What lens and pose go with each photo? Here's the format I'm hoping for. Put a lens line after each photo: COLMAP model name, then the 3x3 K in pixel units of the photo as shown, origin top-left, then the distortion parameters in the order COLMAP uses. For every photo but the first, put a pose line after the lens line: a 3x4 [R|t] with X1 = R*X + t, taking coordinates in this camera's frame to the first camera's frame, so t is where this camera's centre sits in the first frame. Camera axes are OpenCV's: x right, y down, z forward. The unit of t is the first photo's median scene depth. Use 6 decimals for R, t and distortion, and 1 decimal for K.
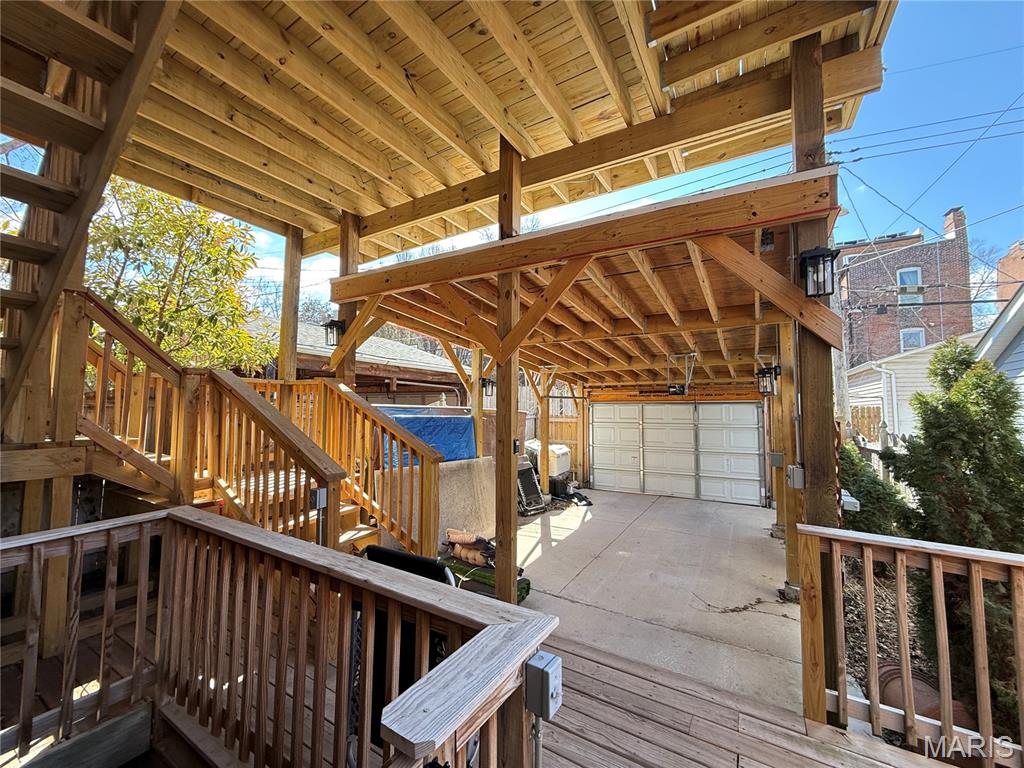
lens RADIAL K [[400.1, 0, 512.0], [0, 400.1, 384.0], [0, 0, 1]] dist [0.001426, 0.000102]
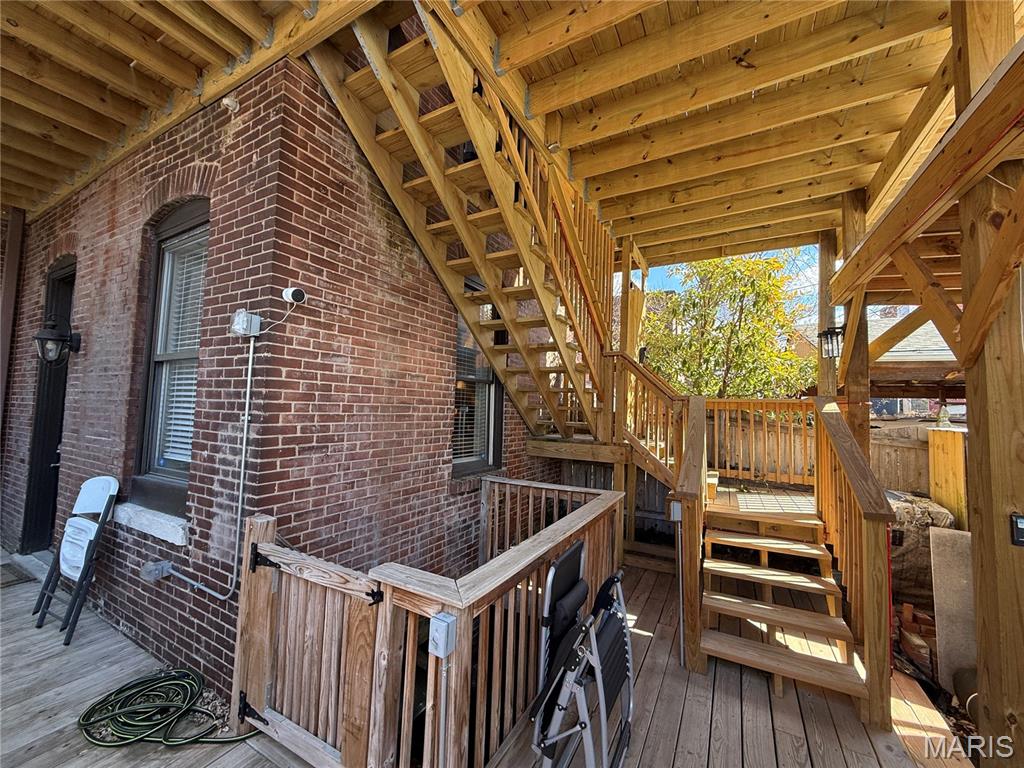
lens RADIAL K [[400.1, 0, 512.0], [0, 400.1, 384.0], [0, 0, 1]] dist [0.001426, 0.000102]
pose [[0.032531, -0.072292, -0.996853, 0.436408], [0.033286, 0.996906, -0.071209, -0.002229], [0.998916, -0.030865, 0.034837, 0.345843]]
